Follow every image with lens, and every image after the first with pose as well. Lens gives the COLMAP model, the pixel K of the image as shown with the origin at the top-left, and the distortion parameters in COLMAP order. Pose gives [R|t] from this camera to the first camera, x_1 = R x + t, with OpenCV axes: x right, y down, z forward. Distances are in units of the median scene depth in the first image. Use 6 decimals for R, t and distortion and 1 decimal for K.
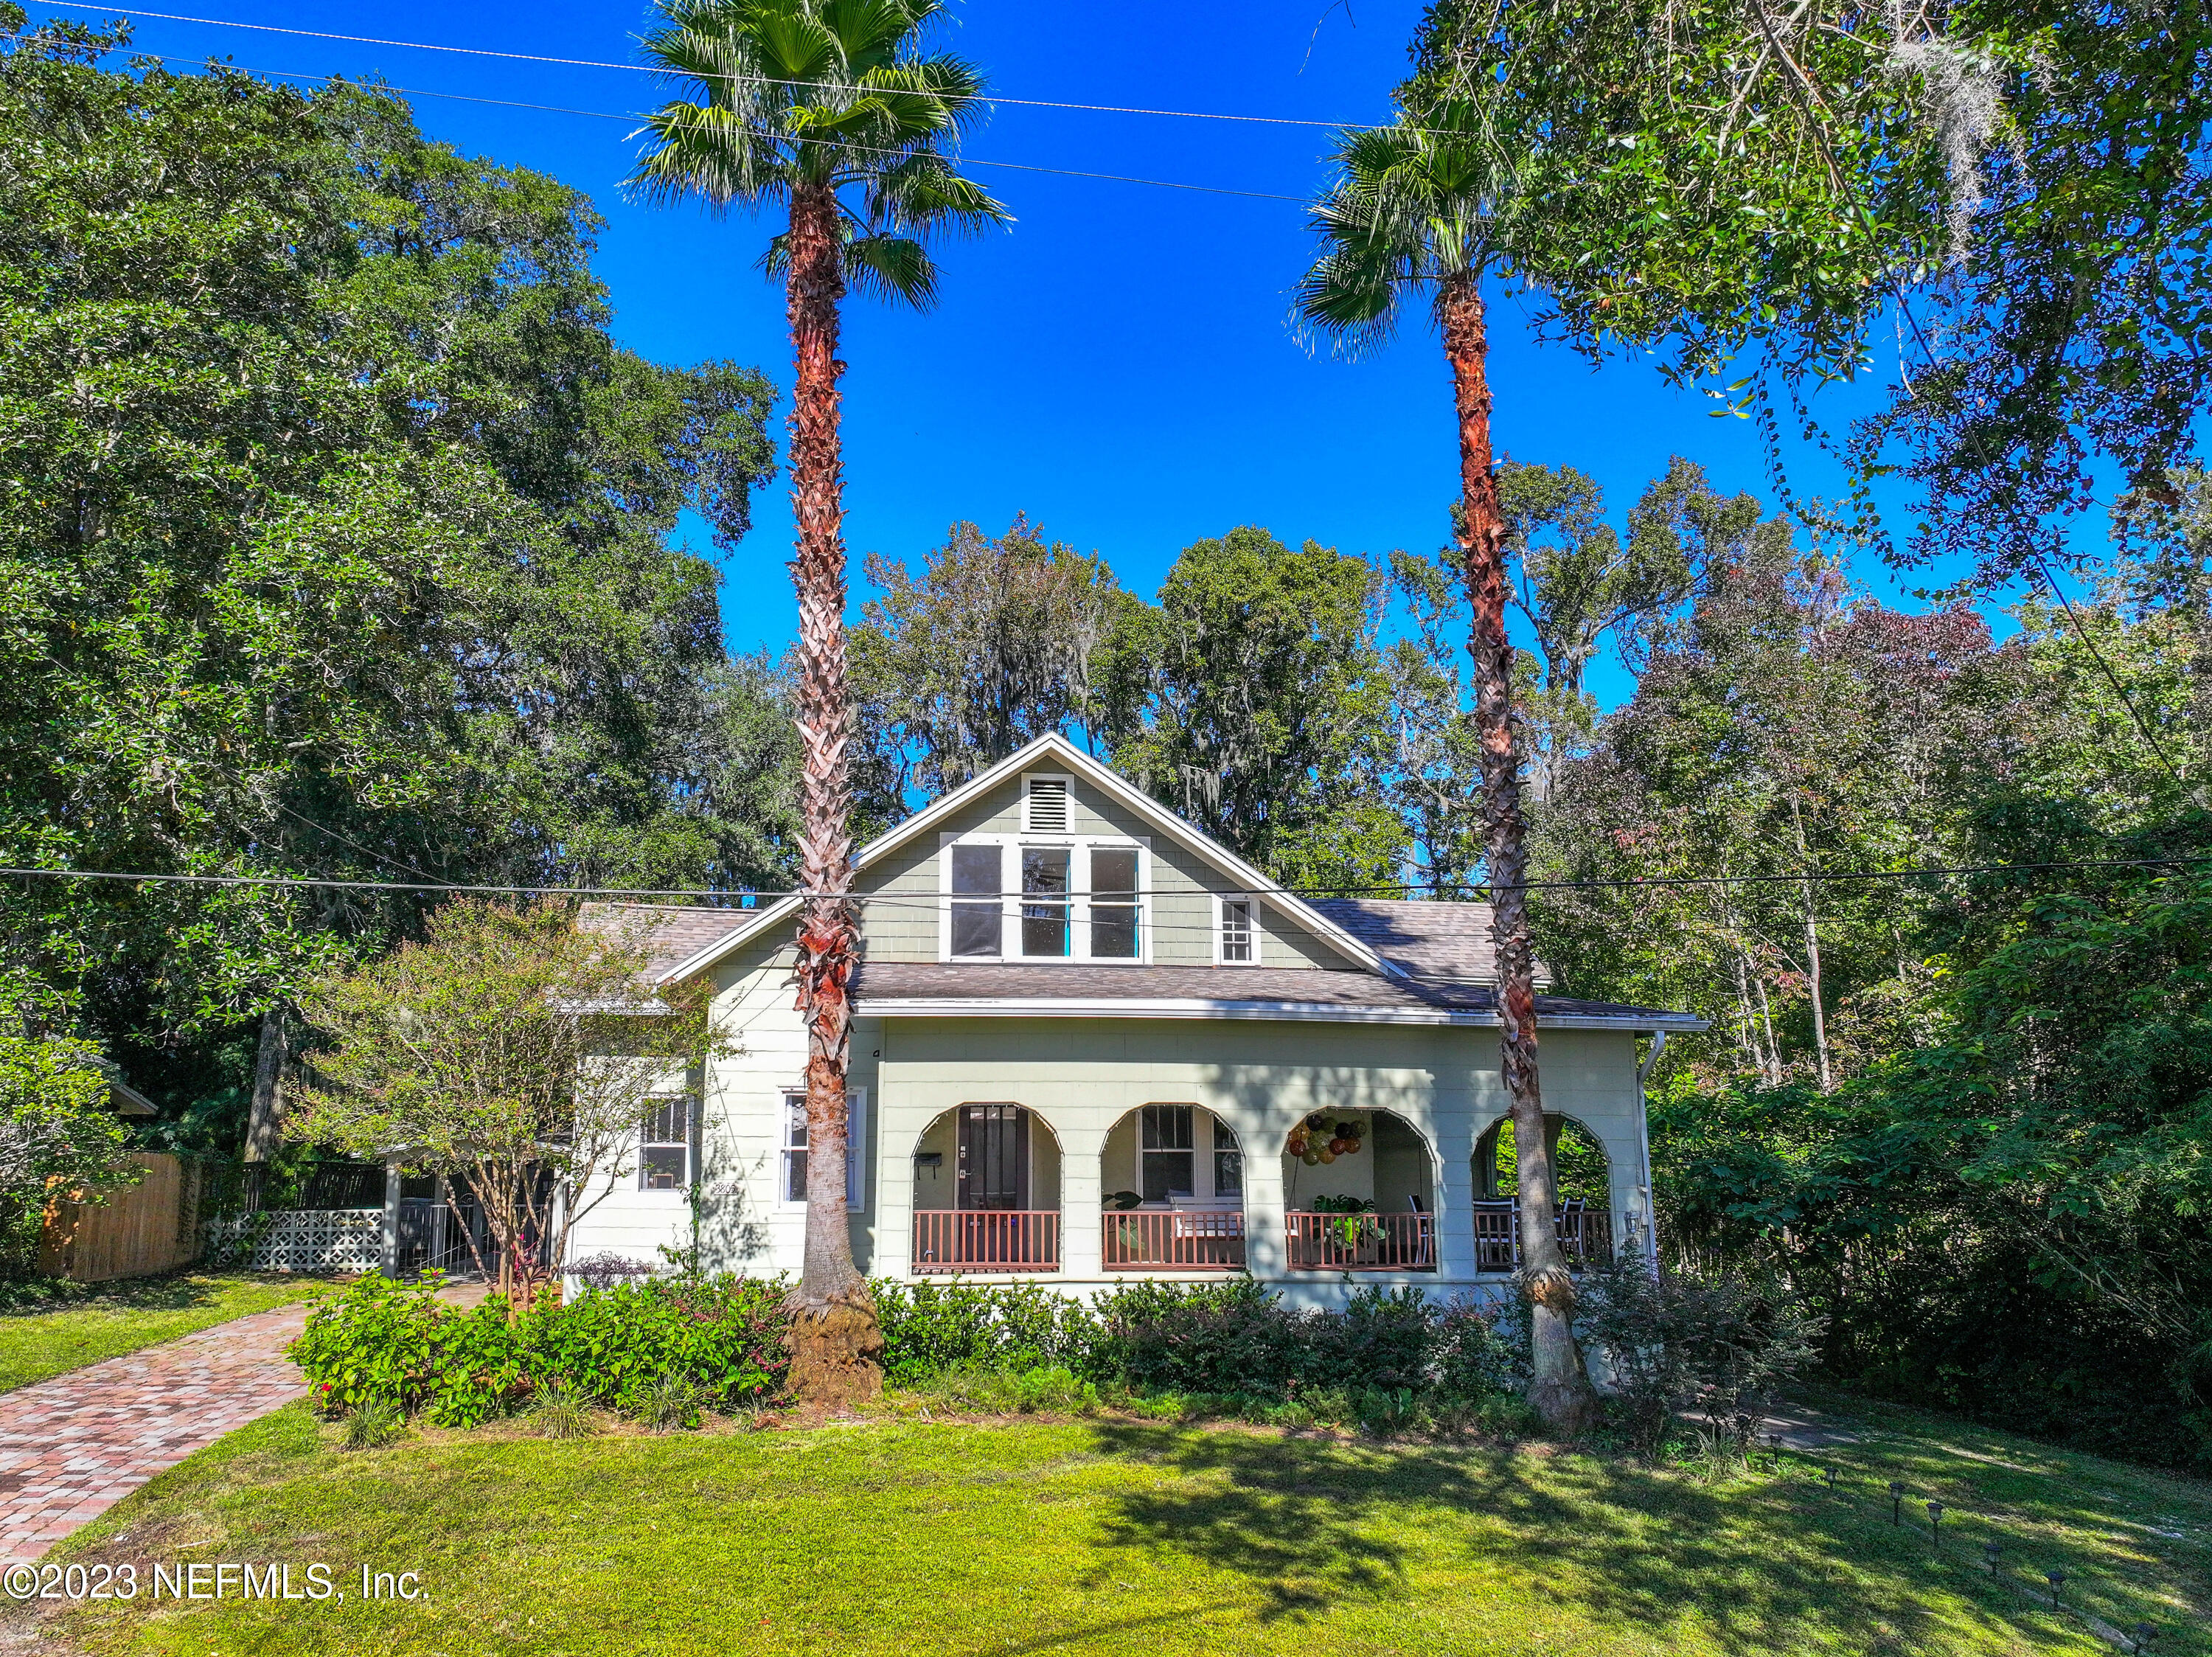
lens RADIAL K [[1552.7, 0, 1083.0], [0, 1552.7, 848.0], [0, 0, 1]] dist [-0.002687, 0.026249]
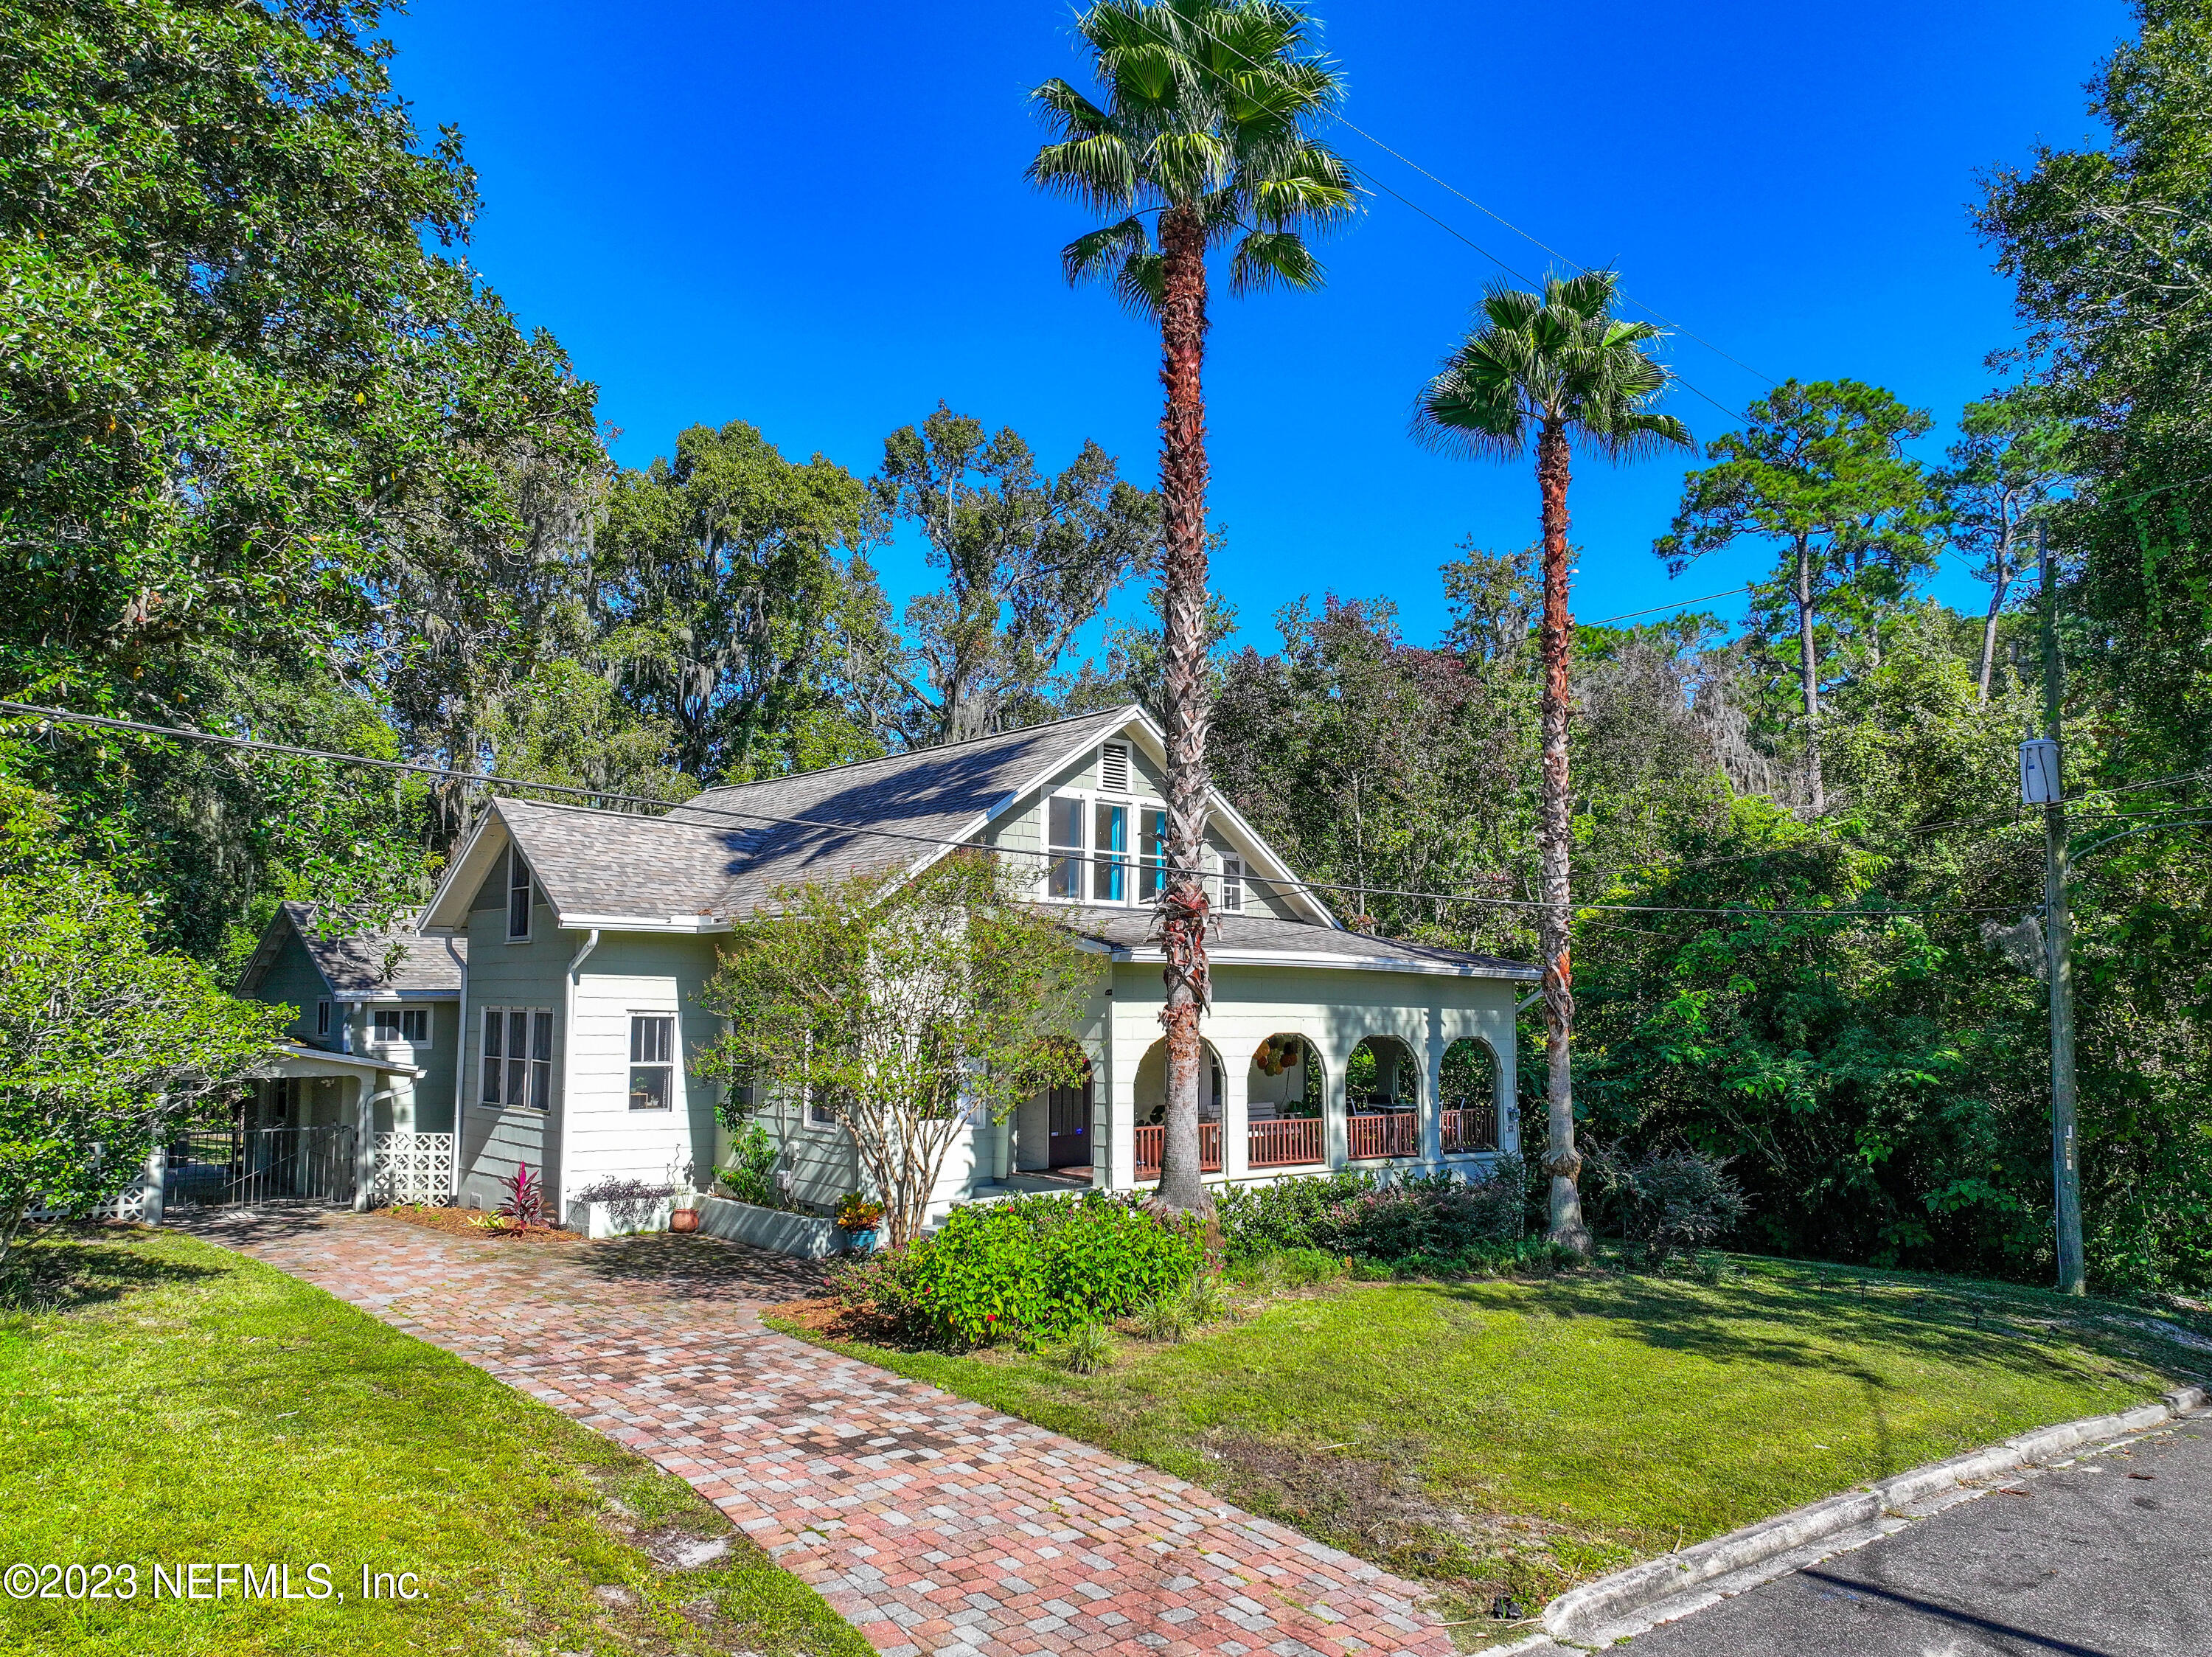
lens RADIAL K [[1547.7, 0, 1106.0], [0, 1547.7, 828.5], [0, 0, 1]] dist [0.006609, 0.009931]
pose [[0.822154, 0.069655, 0.564988, -0.671993], [-0.110478, 0.993139, 0.038325, -0.025926], [-0.558442, -0.093928, 0.824209, 0.067178]]
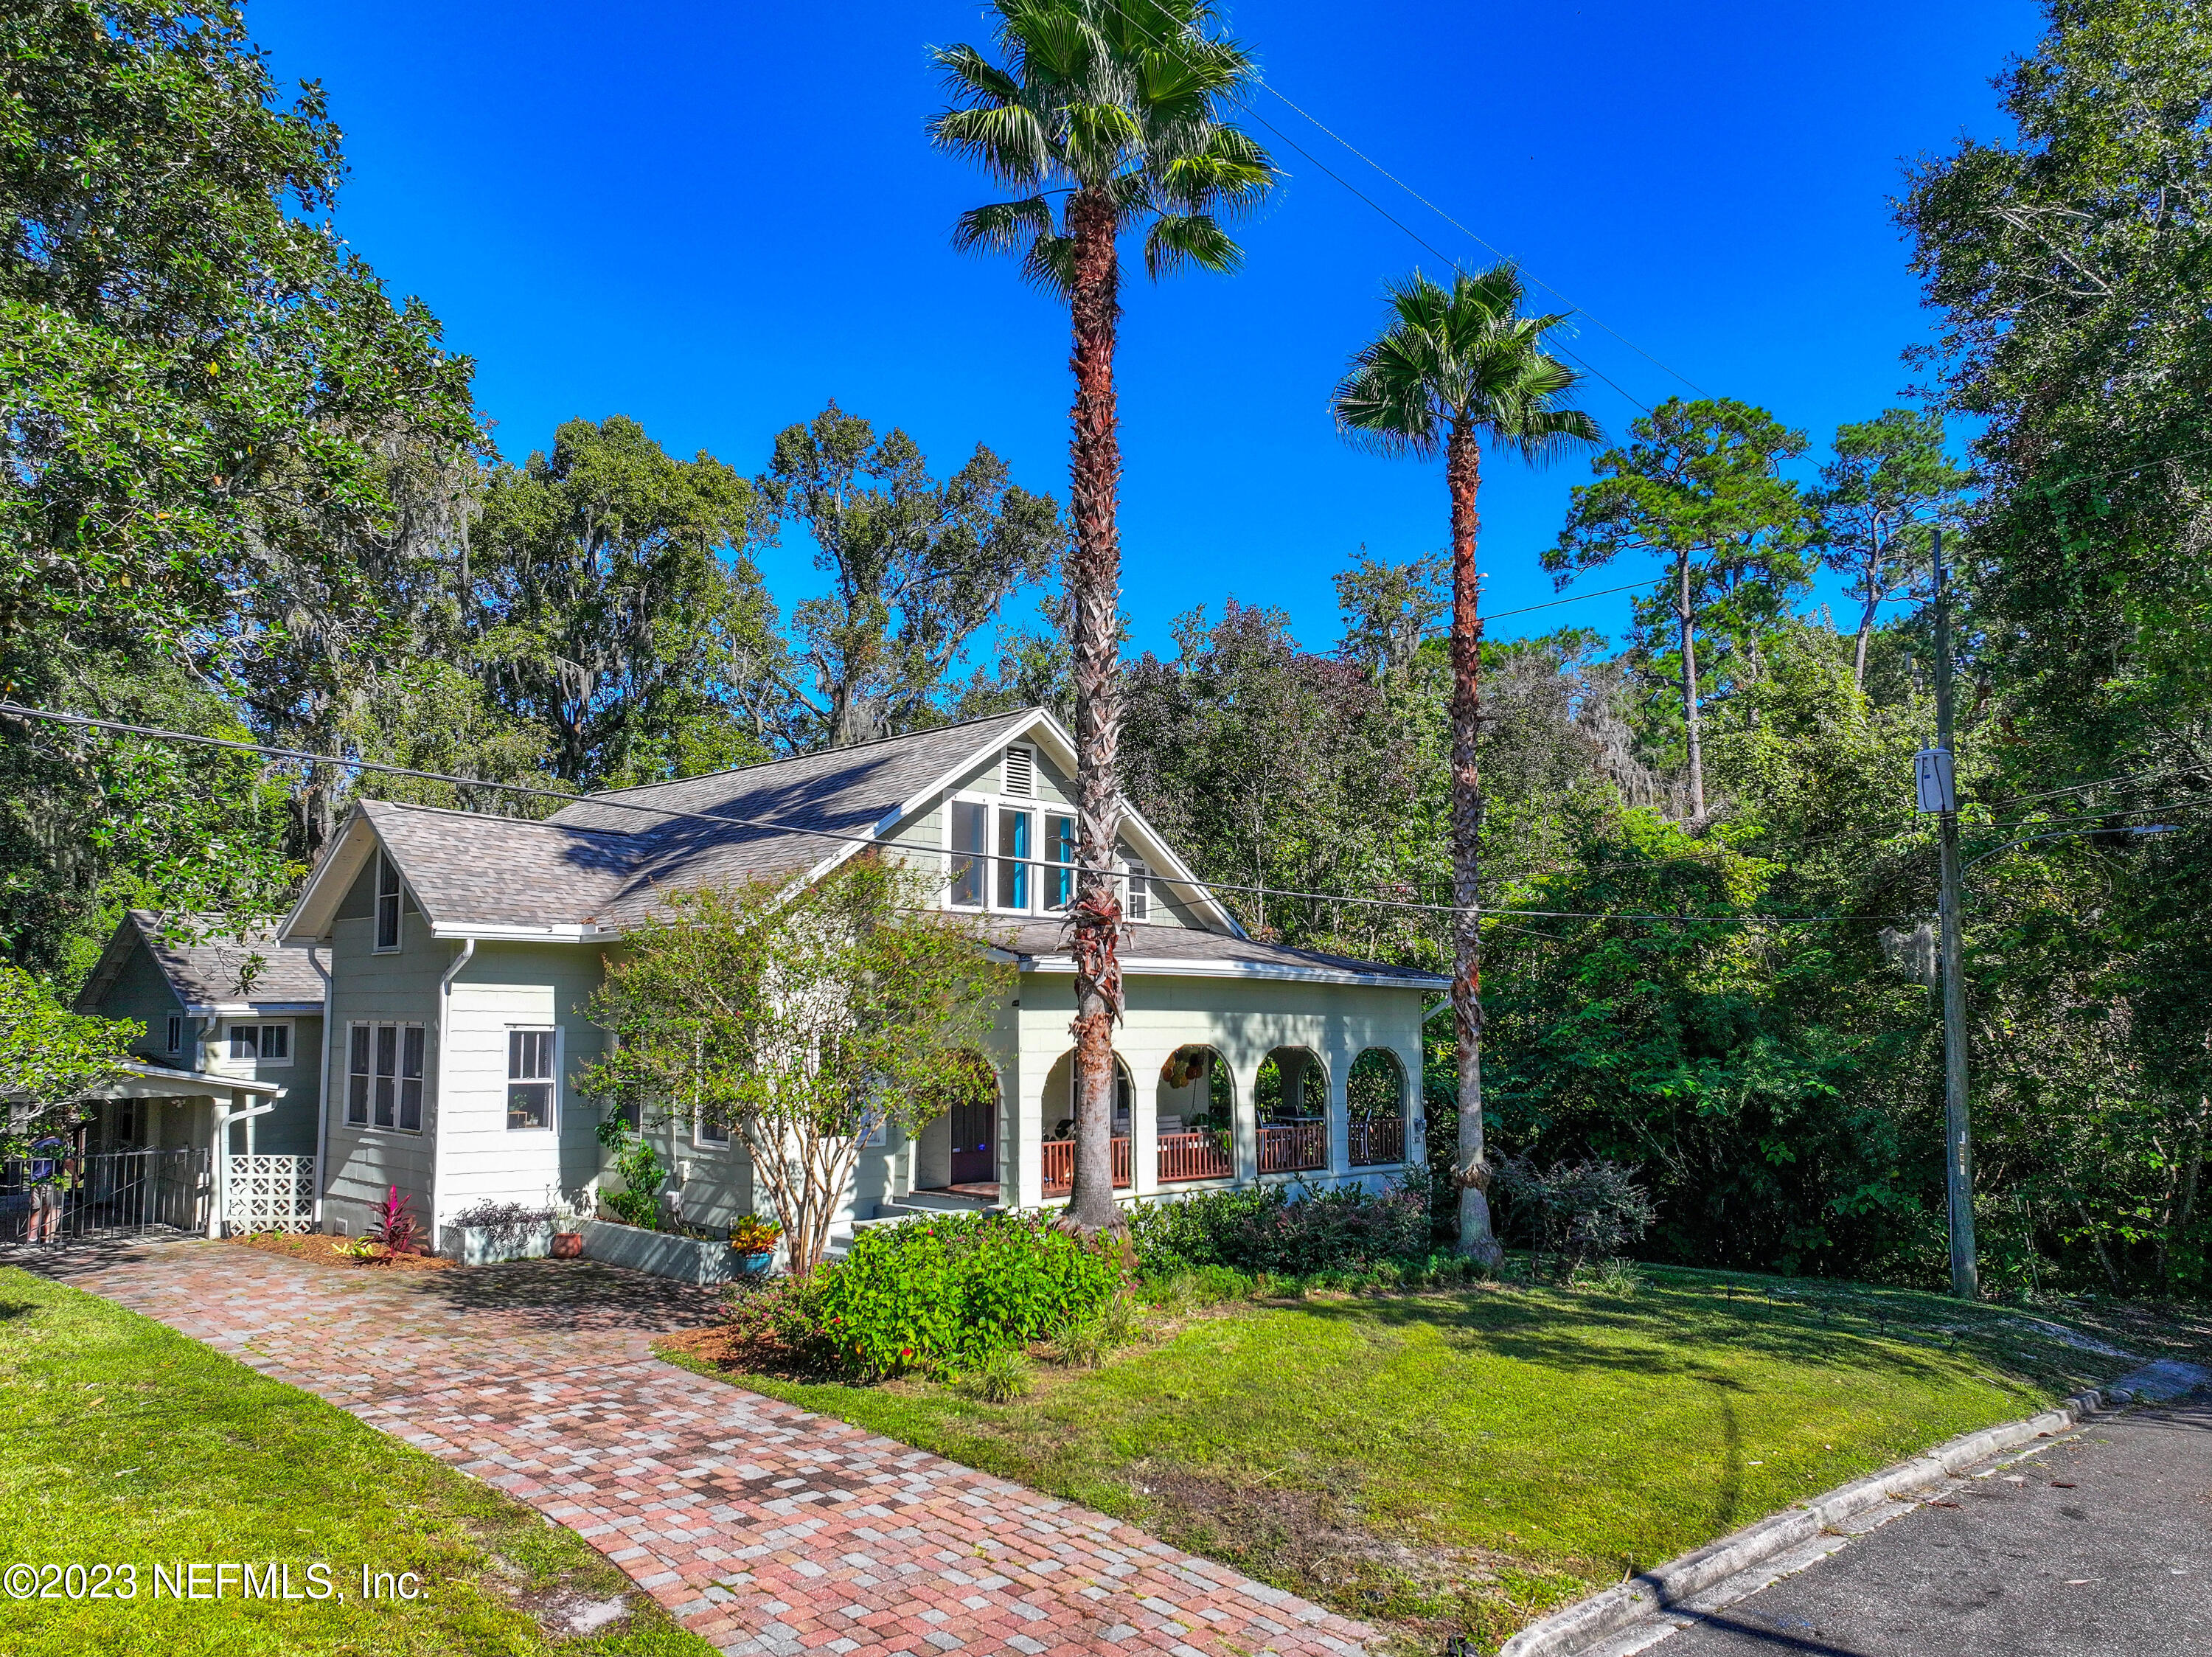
lens RADIAL K [[1552.7, 0, 1083.0], [0, 1552.7, 848.0], [0, 0, 1]] dist [-0.002687, 0.026249]
pose [[0.786611, 0.068546, 0.613632, -0.665070], [-0.114669, 0.992748, 0.036098, -0.018569], [-0.606707, -0.098760, 0.788767, 0.101098]]
